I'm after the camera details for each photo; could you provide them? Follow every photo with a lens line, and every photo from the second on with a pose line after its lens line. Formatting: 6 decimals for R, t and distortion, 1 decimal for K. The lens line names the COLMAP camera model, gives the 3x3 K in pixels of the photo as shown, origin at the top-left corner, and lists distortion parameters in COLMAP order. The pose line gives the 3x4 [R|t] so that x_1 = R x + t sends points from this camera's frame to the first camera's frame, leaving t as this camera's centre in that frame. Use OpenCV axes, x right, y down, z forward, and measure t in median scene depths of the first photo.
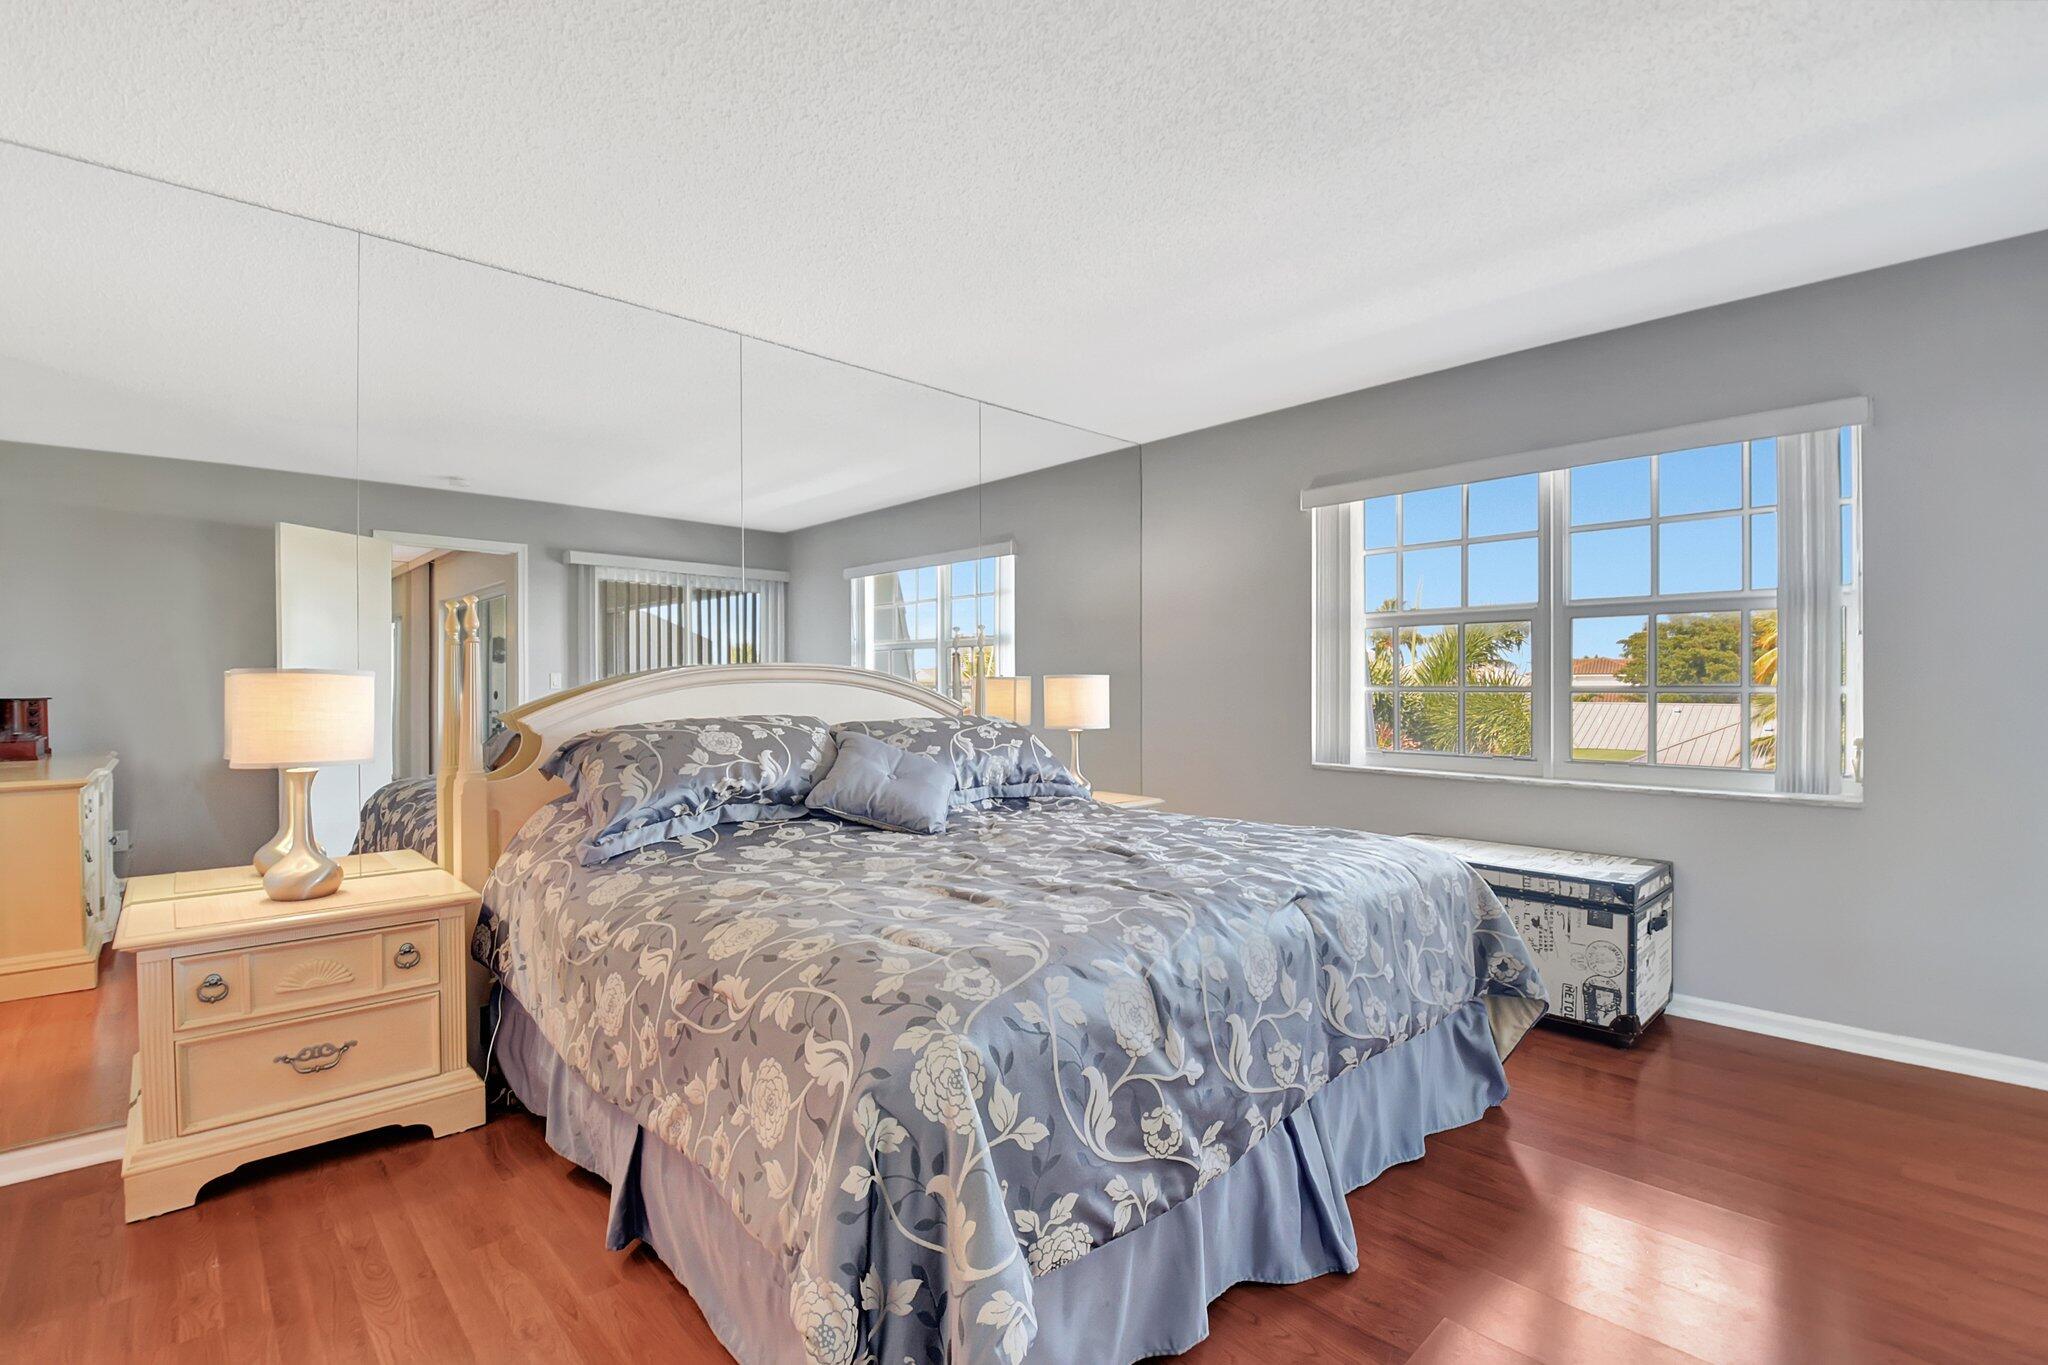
lens RADIAL K [[917.7, 0, 1030.8], [0, 917.7, 689.4], [0, 0, 1]] dist [0.019360, -0.020085]
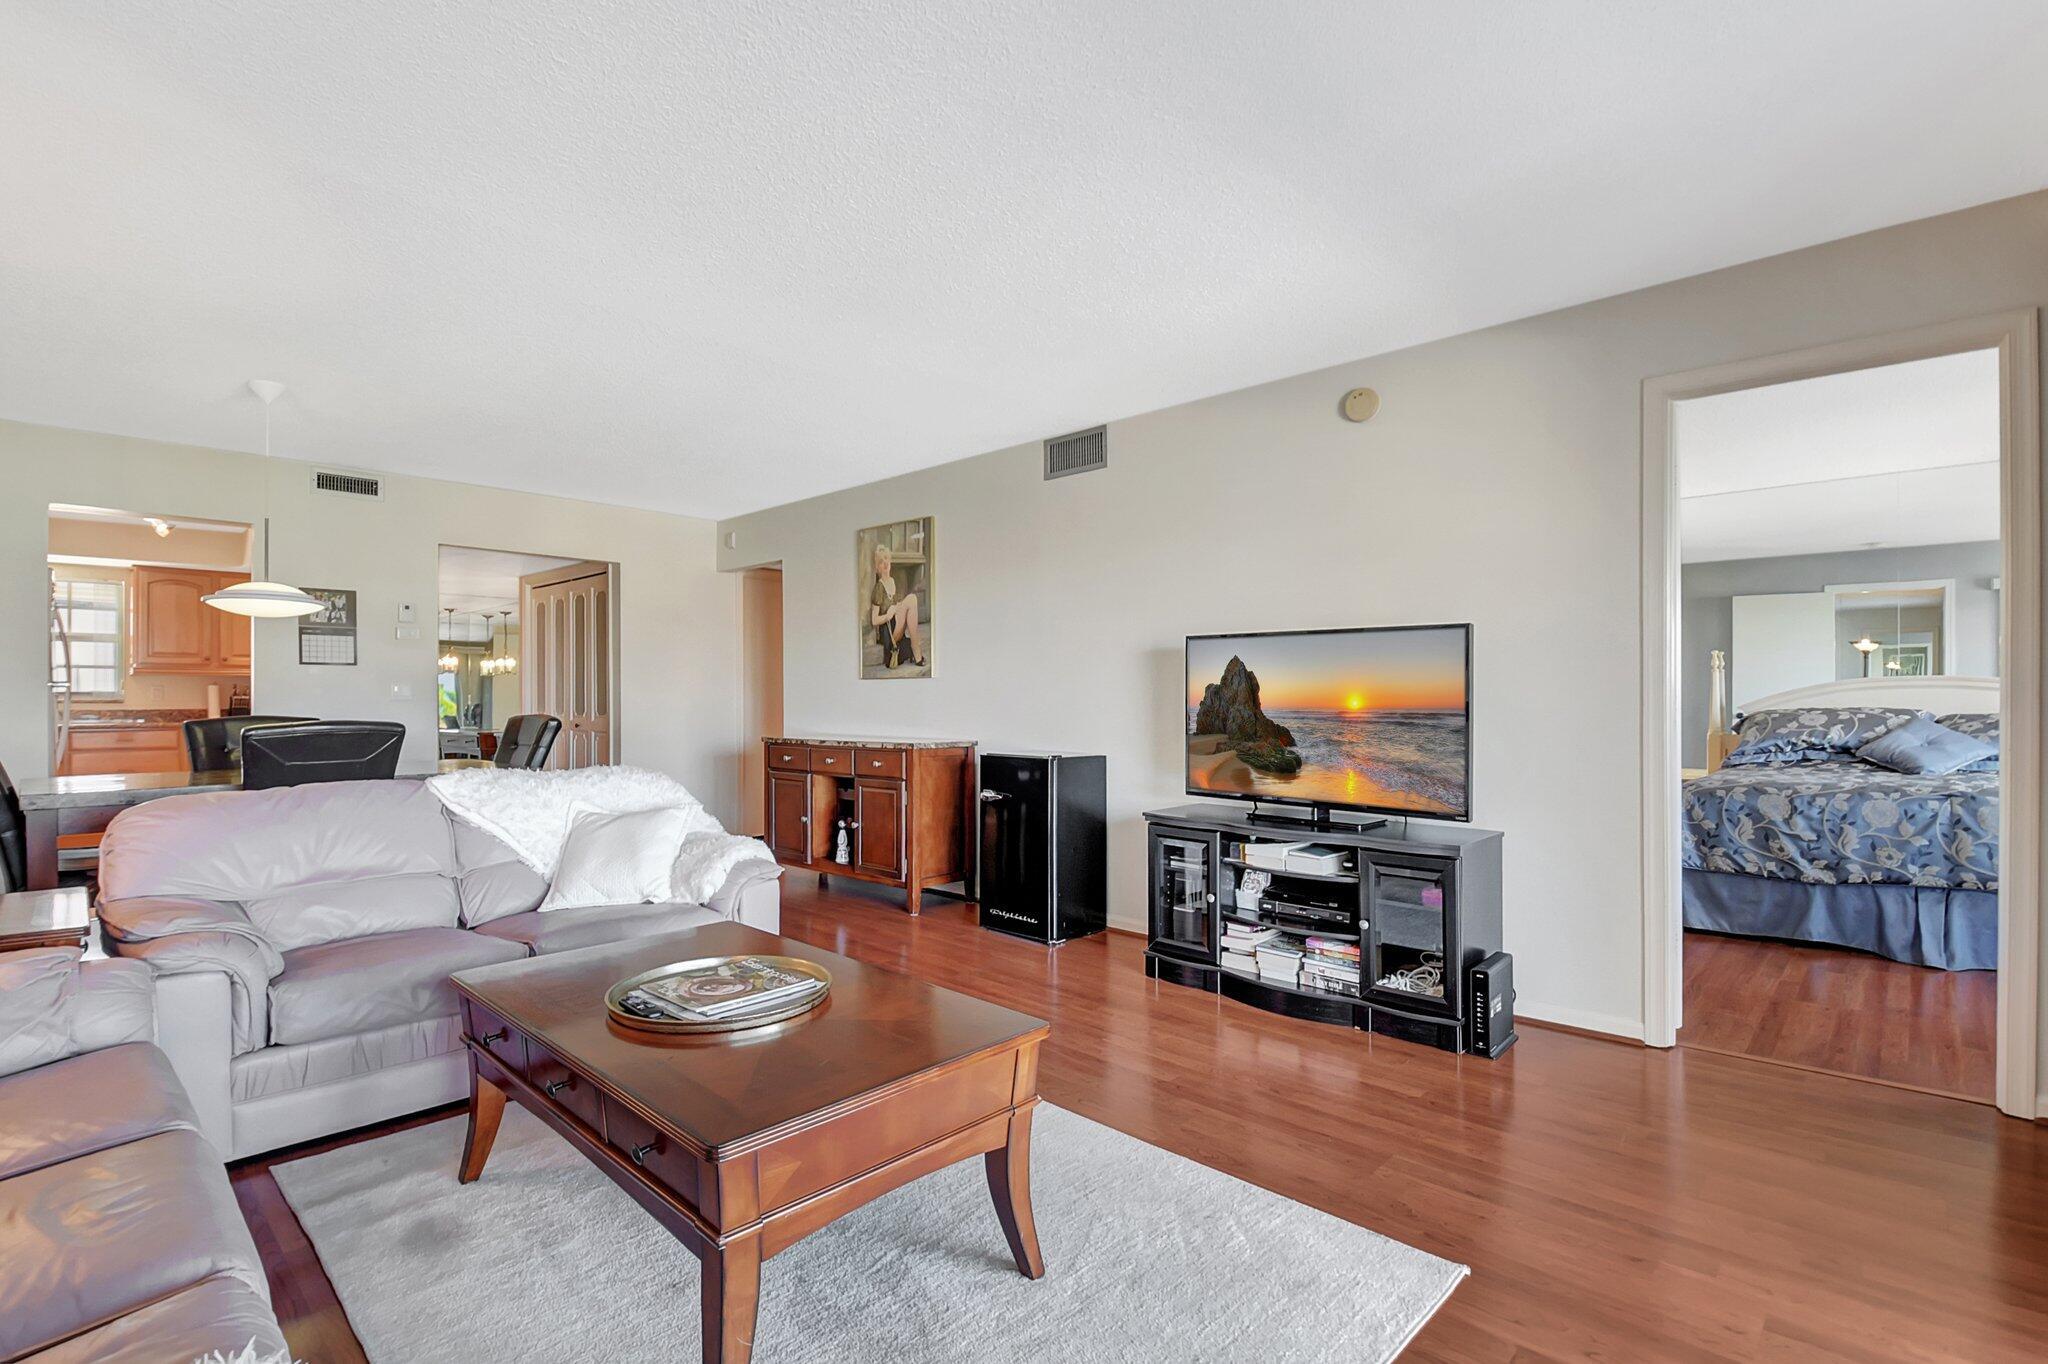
lens RADIAL K [[917.7, 0, 1030.8], [0, 917.7, 701.7], [0, 0, 1]] dist [0.019360, -0.020085]
pose [[0.057376, 0.009436, -0.998308, 1.678072], [-0.000464, 0.999955, 0.009425, -0.000592], [0.998353, -0.000077, 0.057378, -0.870728]]
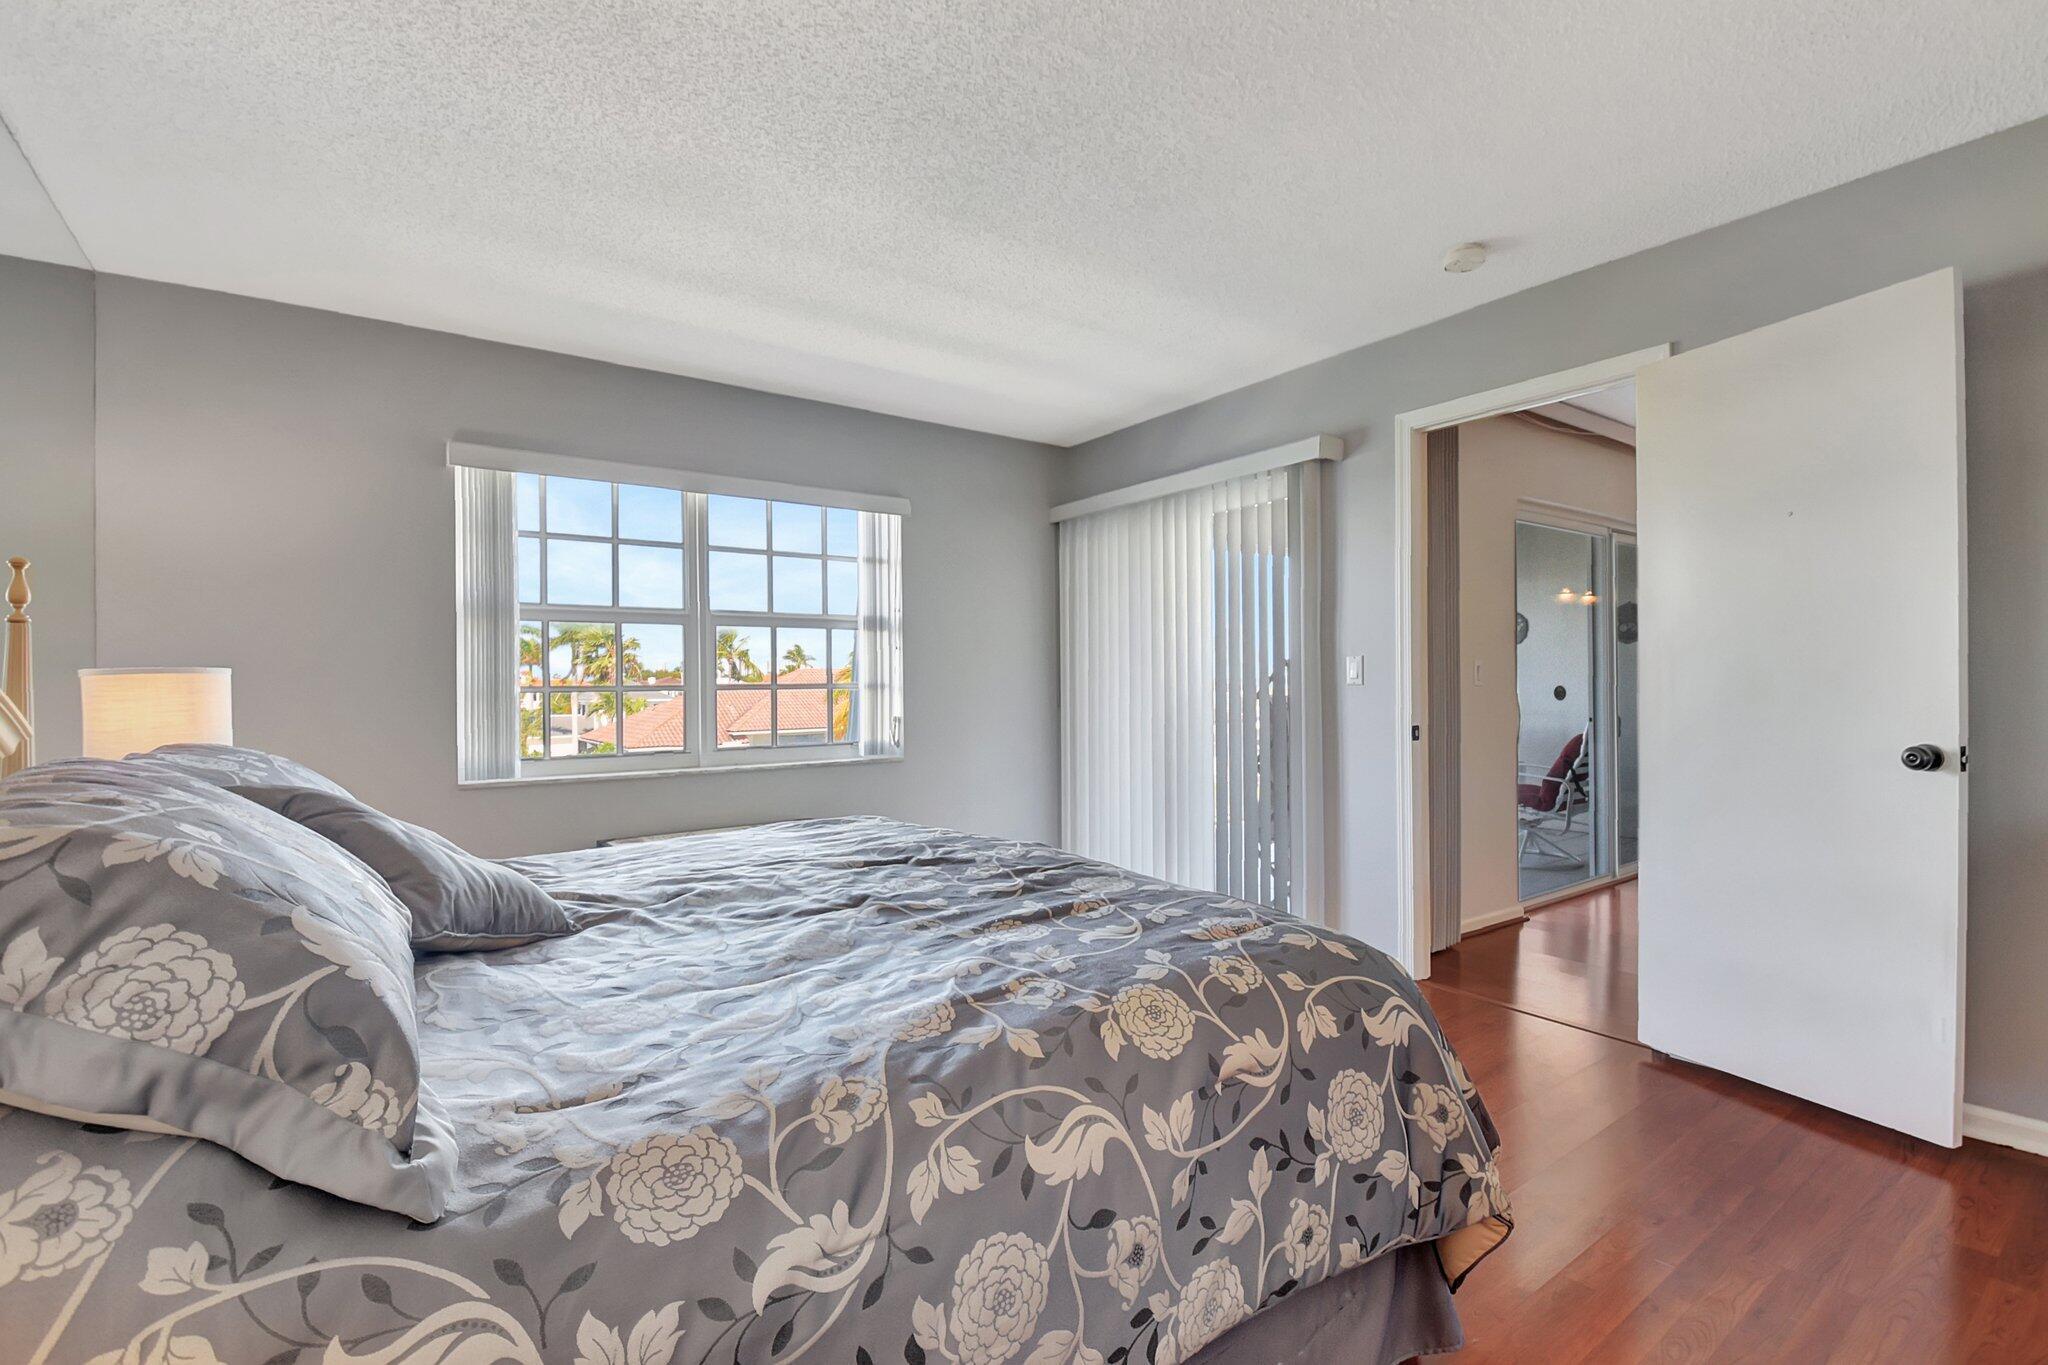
lens RADIAL K [[917.7, 0, 1010.8], [0, 917.7, 689.0], [0, 0, 1]] dist [0.019360, -0.020085]
pose [[0.136547, -0.005364, 0.990619, -0.721517], [0.015929, 0.999868, 0.003219, 0.006022], [-0.990506, 0.015340, 0.136615, 0.698639]]
